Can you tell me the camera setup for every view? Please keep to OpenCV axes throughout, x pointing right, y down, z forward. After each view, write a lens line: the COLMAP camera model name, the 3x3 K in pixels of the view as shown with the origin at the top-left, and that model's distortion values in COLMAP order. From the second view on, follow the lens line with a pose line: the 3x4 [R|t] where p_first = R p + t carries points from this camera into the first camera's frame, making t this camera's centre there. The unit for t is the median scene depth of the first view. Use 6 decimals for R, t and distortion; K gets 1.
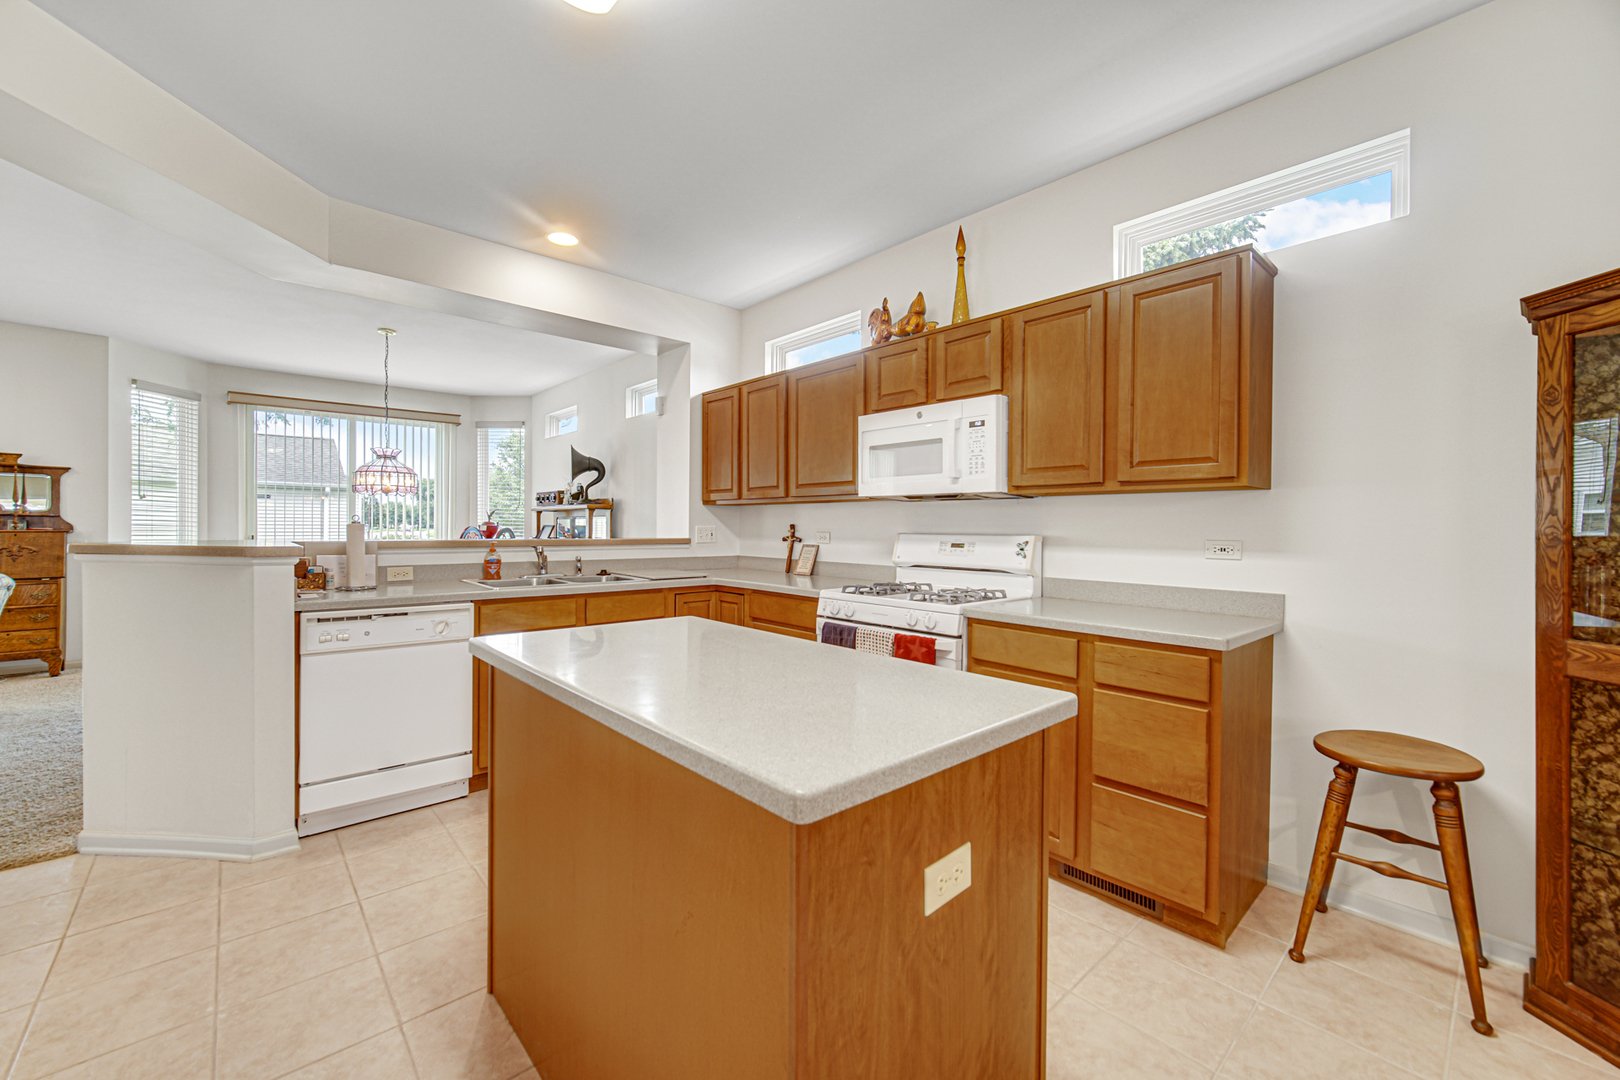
lens RADIAL K [[645.8, 0, 801.4], [0, 645.8, 529.6], [0, 0, 1]] dist [0.001792, -0.000126]
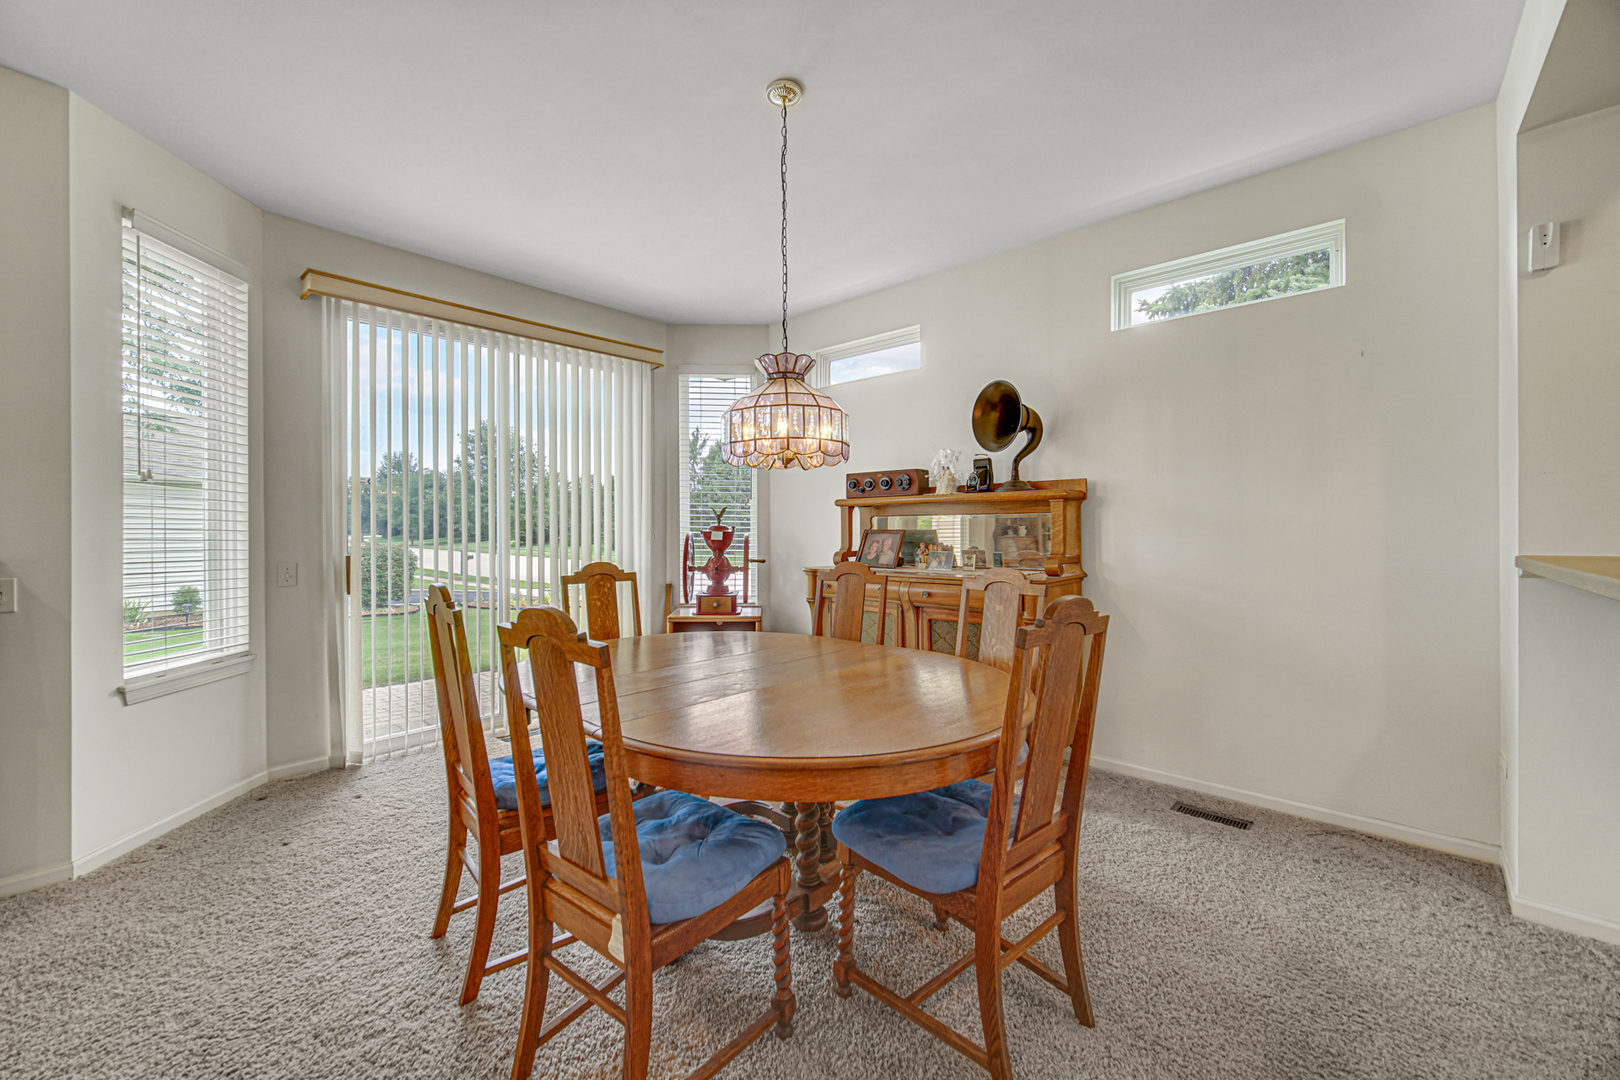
lens RADIAL K [[645.8, 0, 806.4], [0, 645.8, 530.7], [0, 0, 1]] dist [0.001792, -0.000126]
pose [[0.995007, -0.001146, 0.099799, -0.558762], [0.001854, 0.999974, -0.007007, -0.002505], [-0.099788, 0.007157, 0.994983, 0.466118]]
